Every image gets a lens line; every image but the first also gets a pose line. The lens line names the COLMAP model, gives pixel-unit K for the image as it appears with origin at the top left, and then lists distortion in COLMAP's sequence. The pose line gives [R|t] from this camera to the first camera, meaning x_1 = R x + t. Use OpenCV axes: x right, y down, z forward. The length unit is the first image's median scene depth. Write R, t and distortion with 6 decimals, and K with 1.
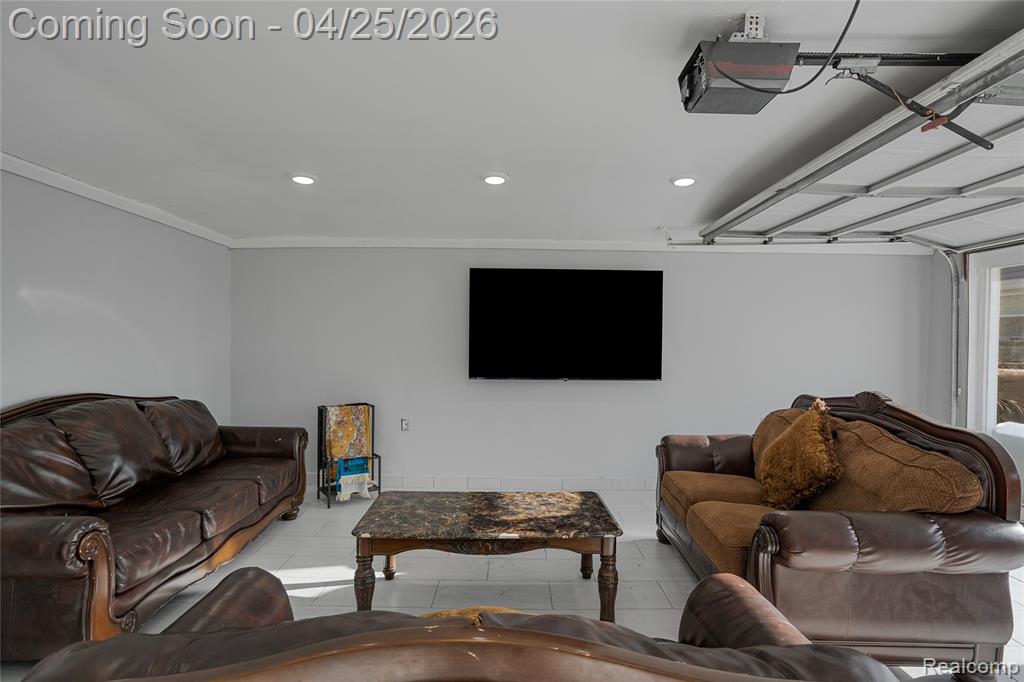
lens RADIAL K [[515.9, 0, 510.0], [0, 515.9, 341.4], [0, 0, 1]] dist [-0.000055, -0.000002]
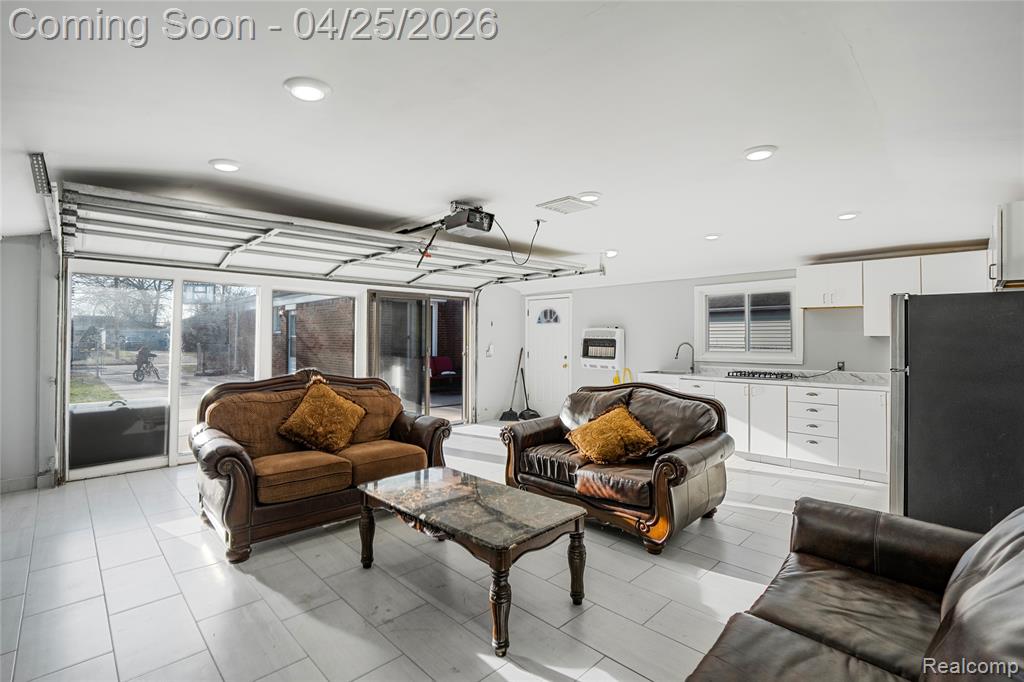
lens RADIAL K [[473.0, 0, 507.6], [0, 473.0, 339.6], [0, 0, 1]] dist [-0.021585, 0.002506]
pose [[-0.701264, -0.002837, 0.712896, -0.762510], [-0.003841, 0.999993, 0.000202, -0.004418], [-0.712891, -0.002596, -0.701270, 1.534438]]
